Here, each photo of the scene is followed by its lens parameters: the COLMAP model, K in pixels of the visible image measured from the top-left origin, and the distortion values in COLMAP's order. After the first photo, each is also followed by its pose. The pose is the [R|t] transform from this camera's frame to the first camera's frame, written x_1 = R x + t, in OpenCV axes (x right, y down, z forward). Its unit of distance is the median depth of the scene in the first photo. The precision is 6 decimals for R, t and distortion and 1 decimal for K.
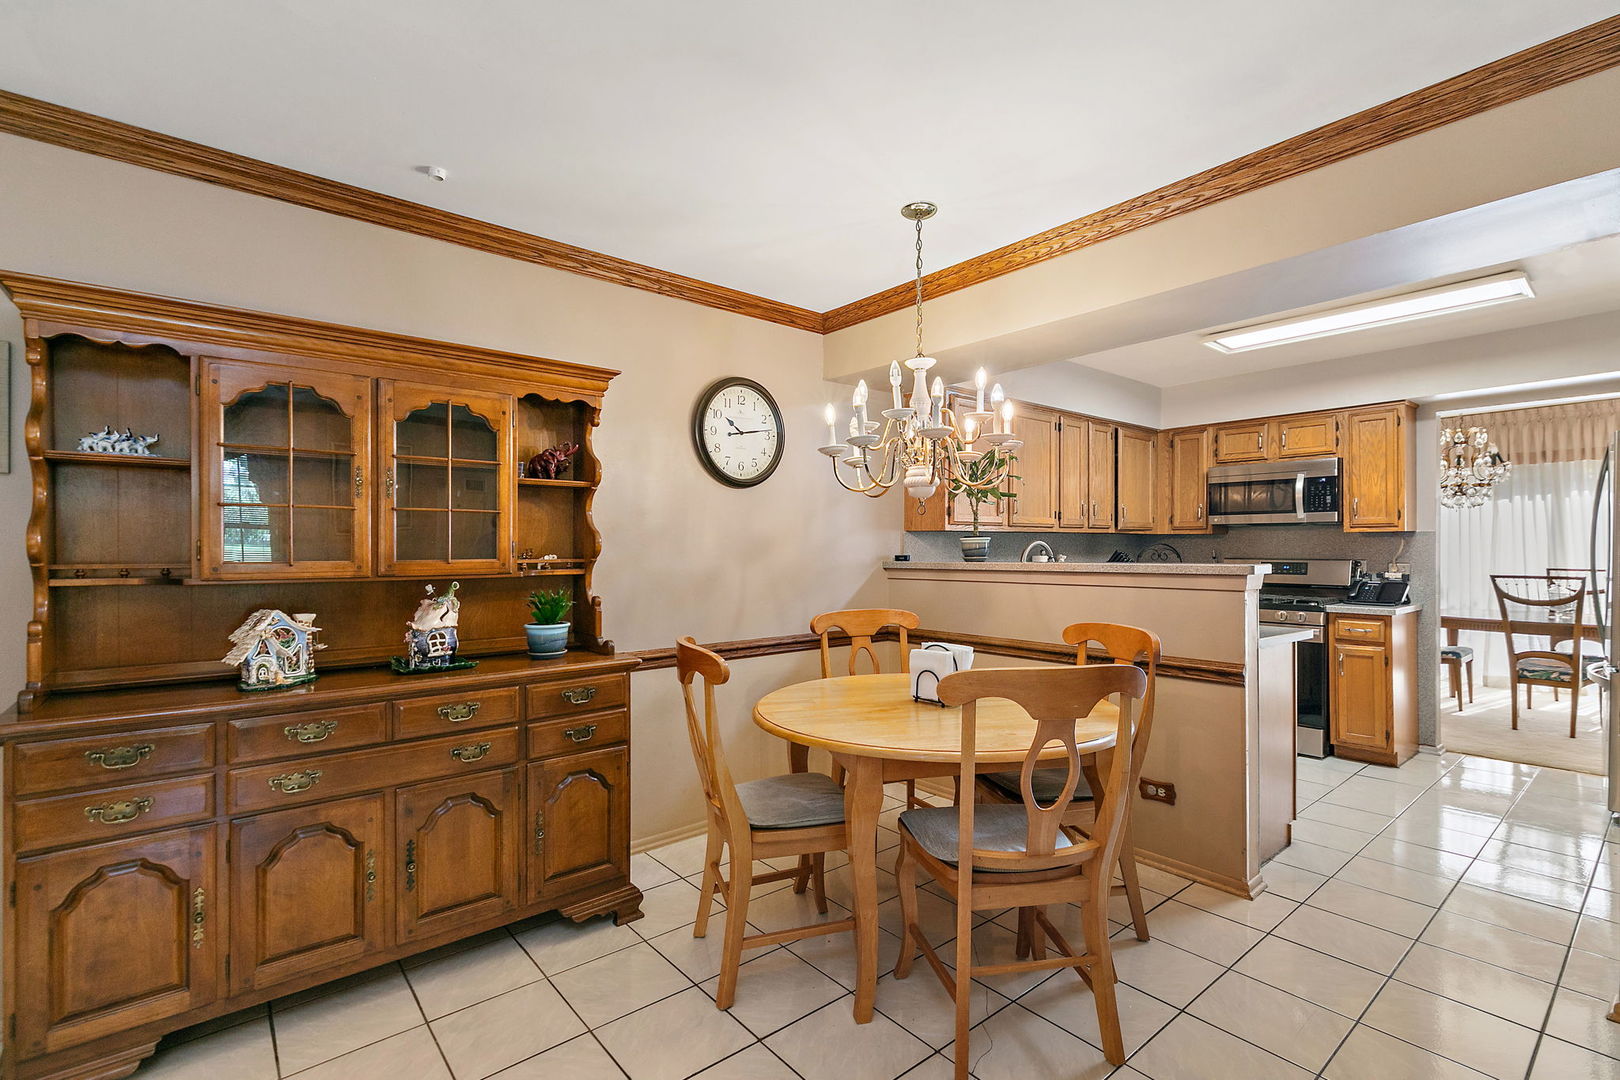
lens RADIAL K [[728.2, 0, 814.3], [0, 728.2, 557.9], [0, 0, 1]] dist [-0.000173, -0.000460]
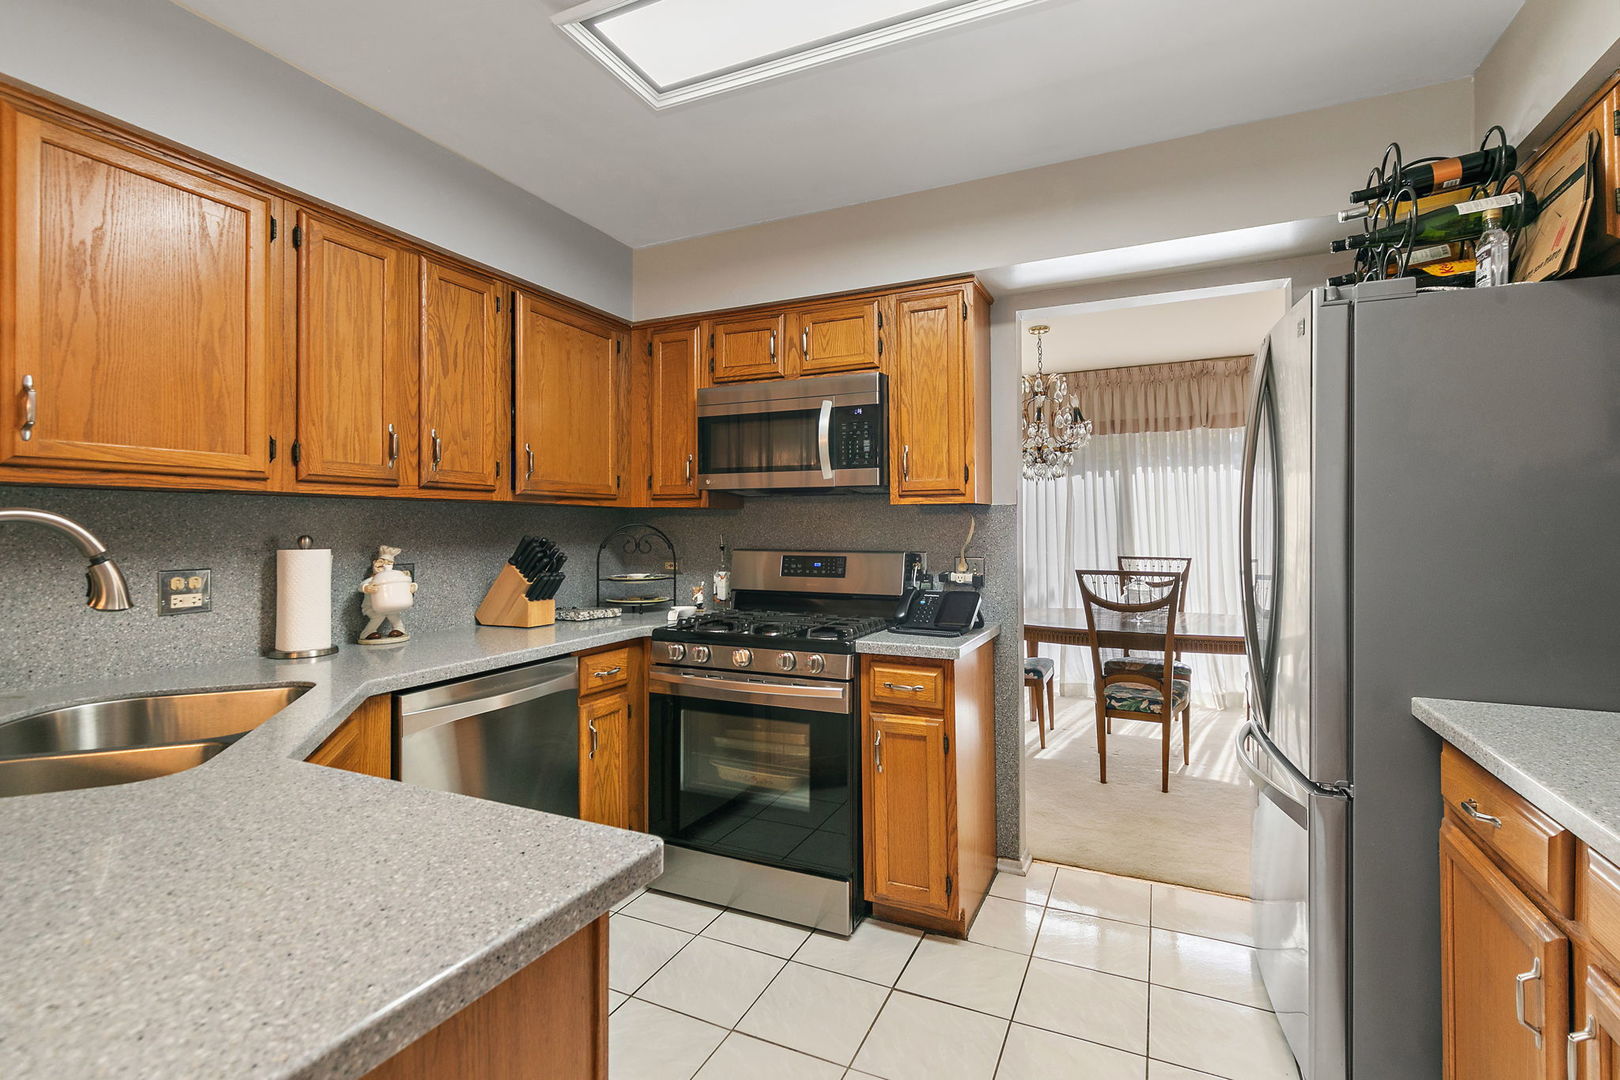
lens RADIAL K [[728.4, 0, 813.7], [0, 728.4, 531.7], [0, 0, 1]] dist [0.003377, 0.000340]
pose [[0.904621, 0.001577, 0.426214, 0.425432], [0.003537, 0.999931, -0.011207, -0.007677], [-0.426202, 0.011646, 0.904553, 0.503833]]
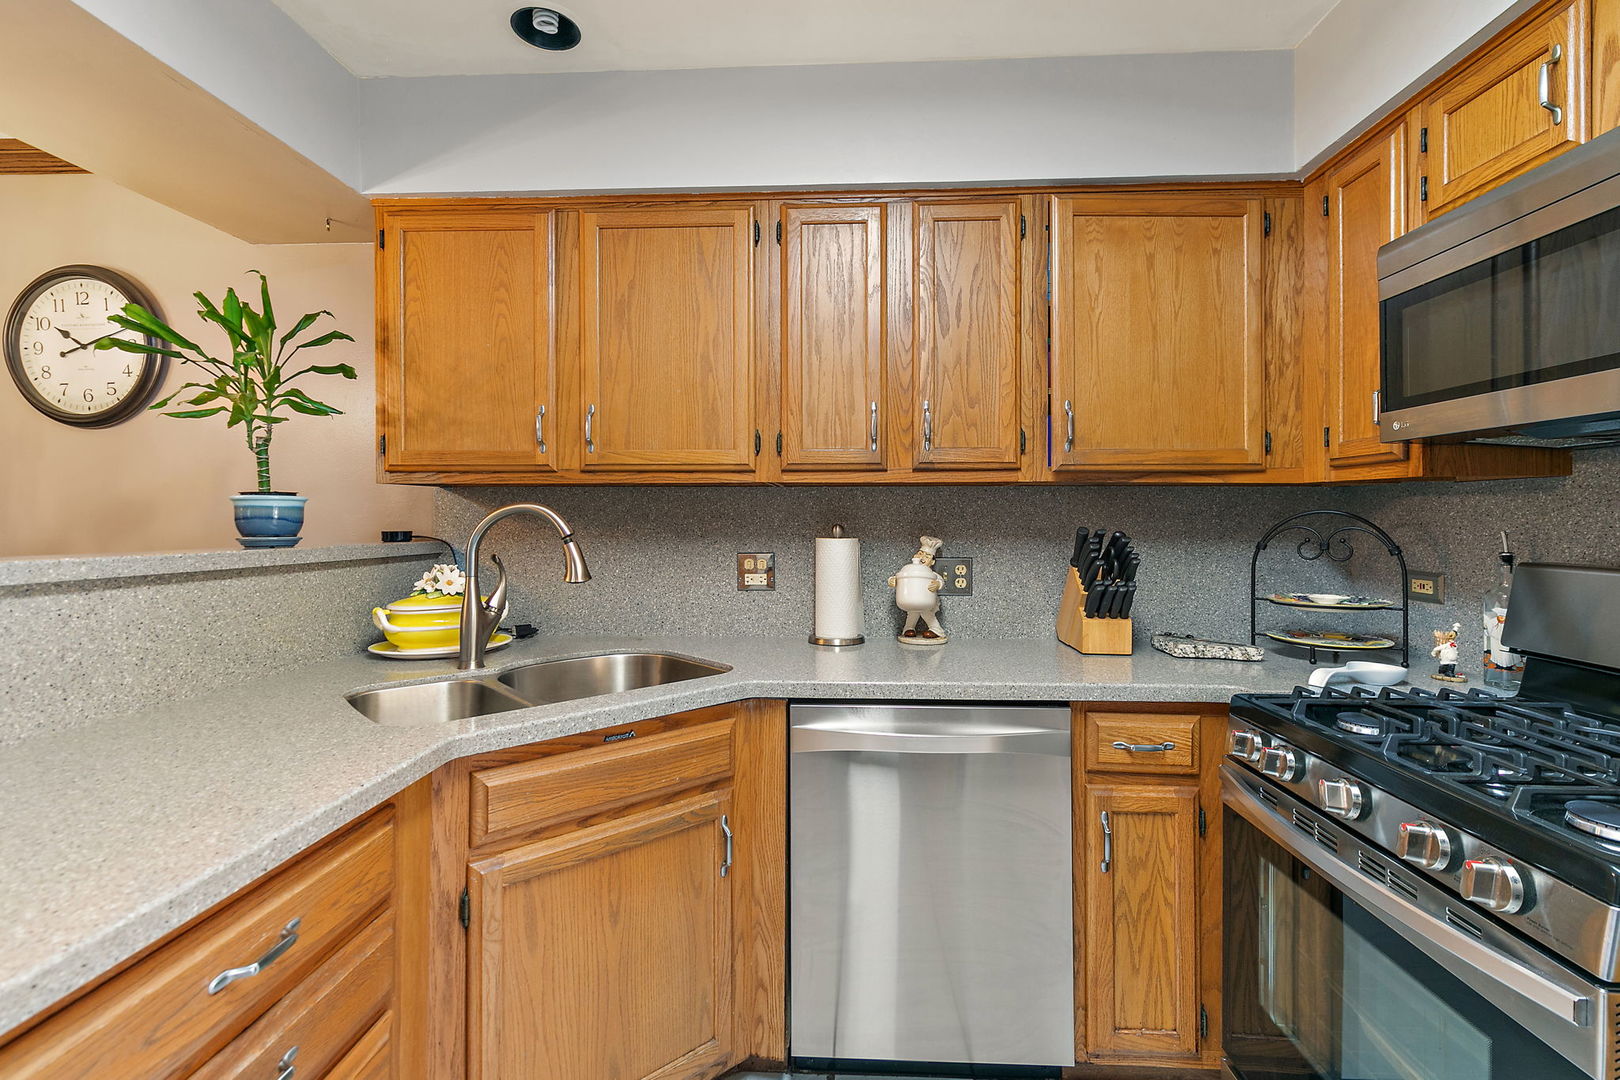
lens RADIAL K [[753.2, 0, 811.1], [0, 753.2, 517.2], [0, 0, 1]] dist [0.007930, 0.000104]
pose [[0.732352, 0.005927, -0.680900, 0.646341], [-0.013904, 0.999884, -0.006252, -0.012861], [0.680784, 0.014046, 0.732350, 0.694623]]
